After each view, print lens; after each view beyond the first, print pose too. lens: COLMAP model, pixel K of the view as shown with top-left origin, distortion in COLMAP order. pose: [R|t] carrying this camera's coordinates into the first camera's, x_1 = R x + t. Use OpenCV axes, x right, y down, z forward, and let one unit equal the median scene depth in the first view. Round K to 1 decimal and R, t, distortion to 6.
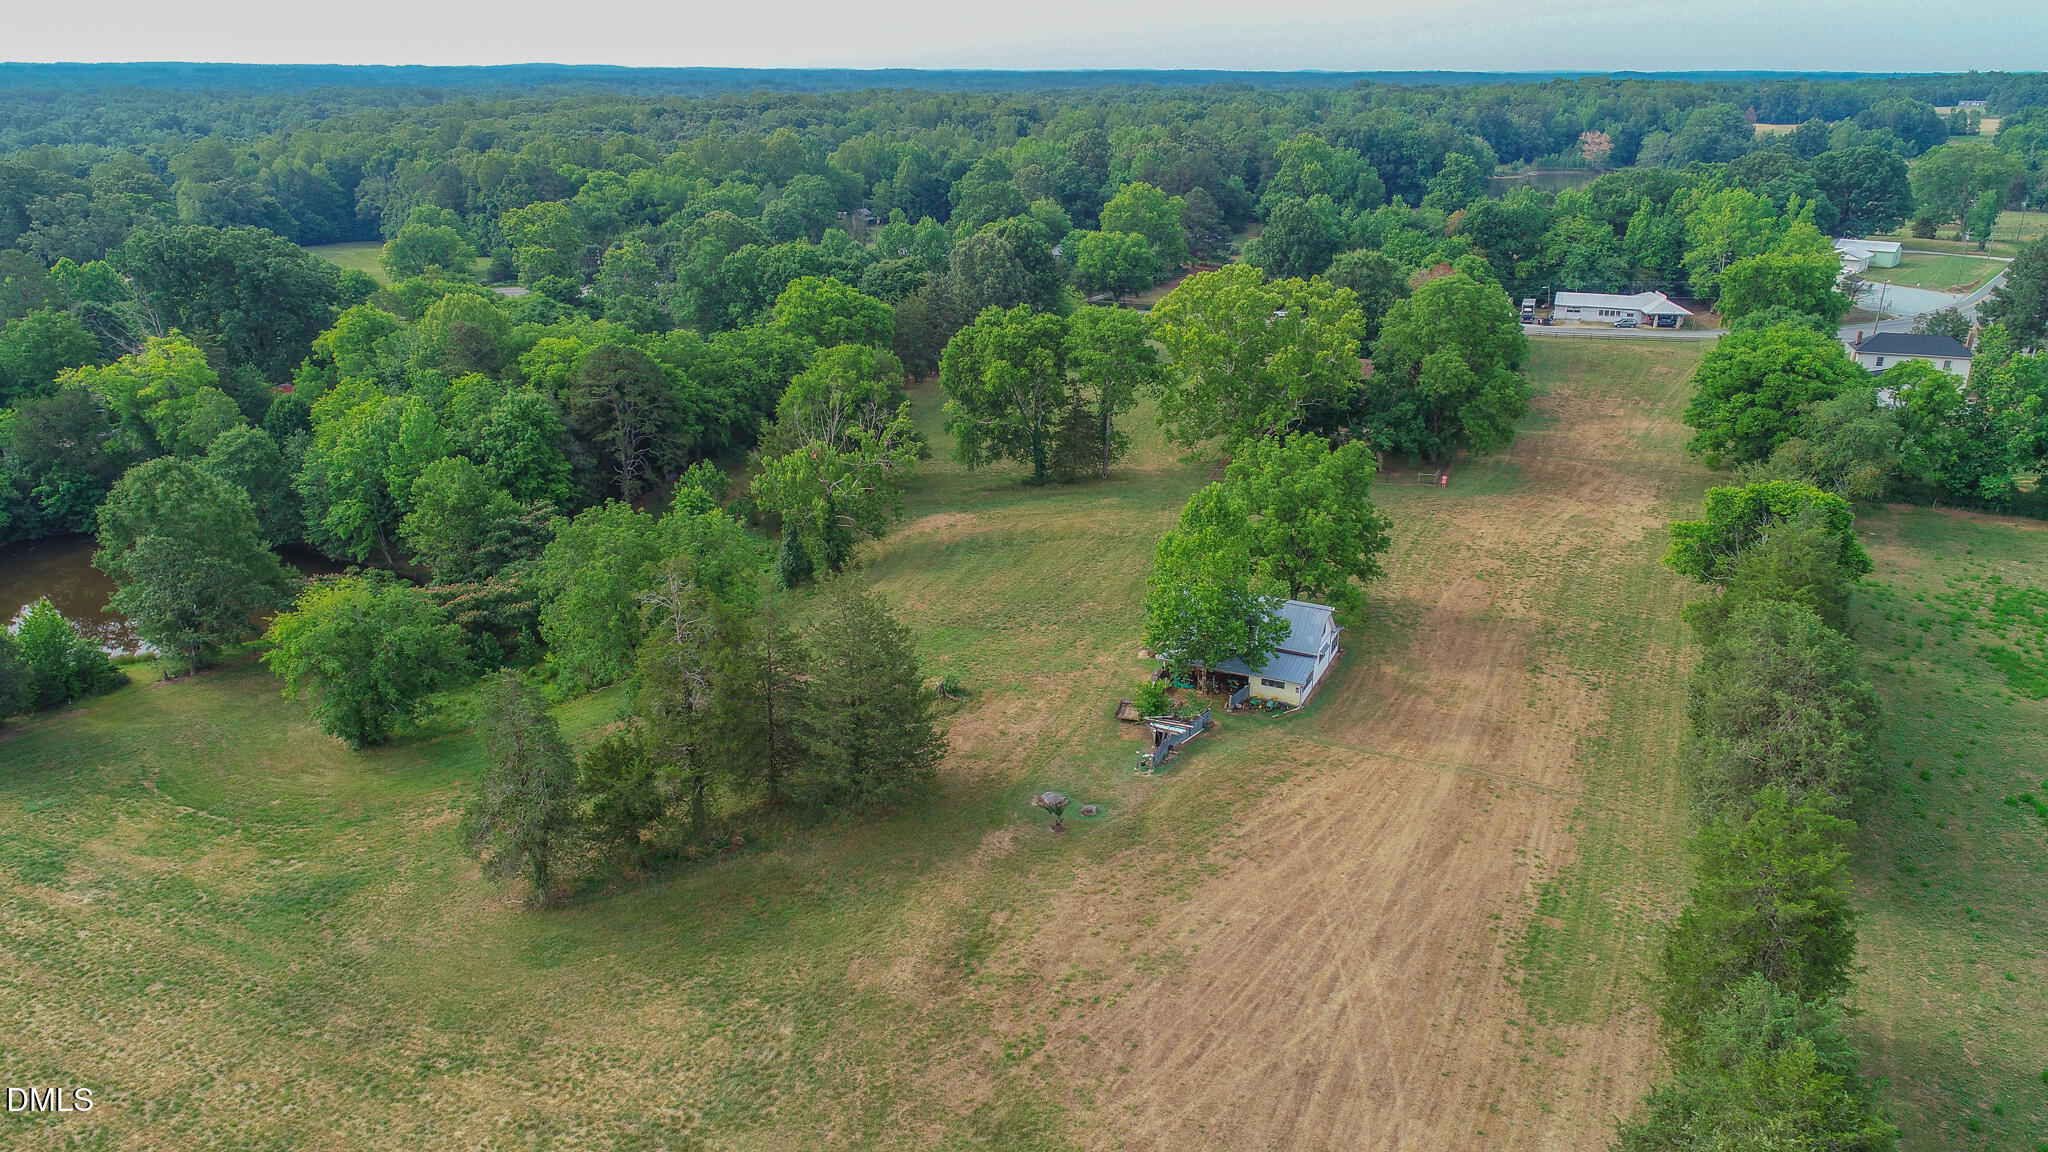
lens RADIAL K [[1379.8, 0, 1024.0], [0, 1379.8, 576.0], [0, 0, 1]] dist [0.003740, -0.000950]
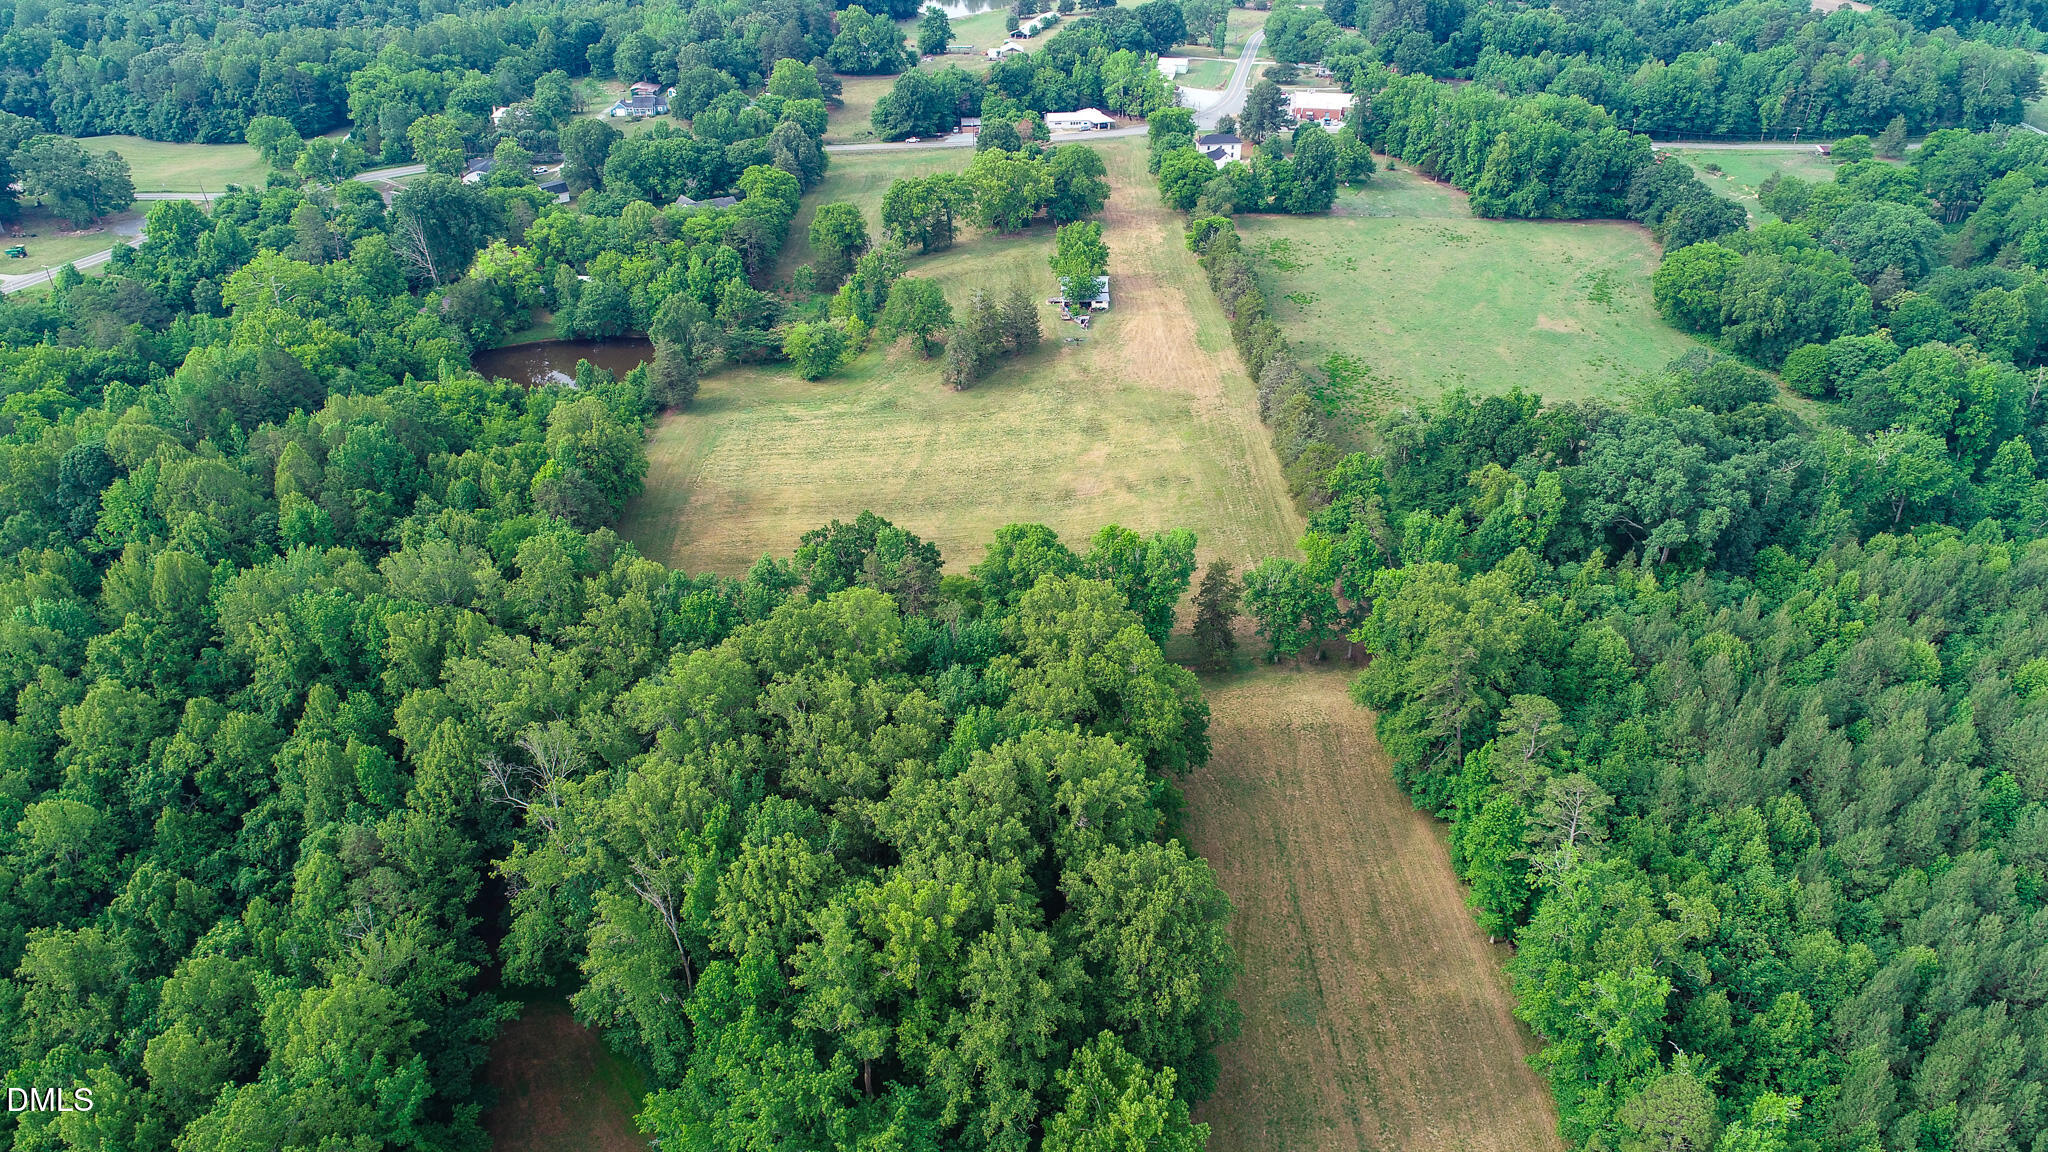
lens RADIAL K [[1389.5, 0, 1024.4], [0, 1389.5, 561.1], [0, 0, 1]] dist [0.002227, 0.001879]
pose [[0.877982, -0.238825, 0.414861, -0.908595], [0.163446, 0.964133, 0.209123, -0.029343], [-0.449925, -0.115799, 0.885527, -1.165015]]
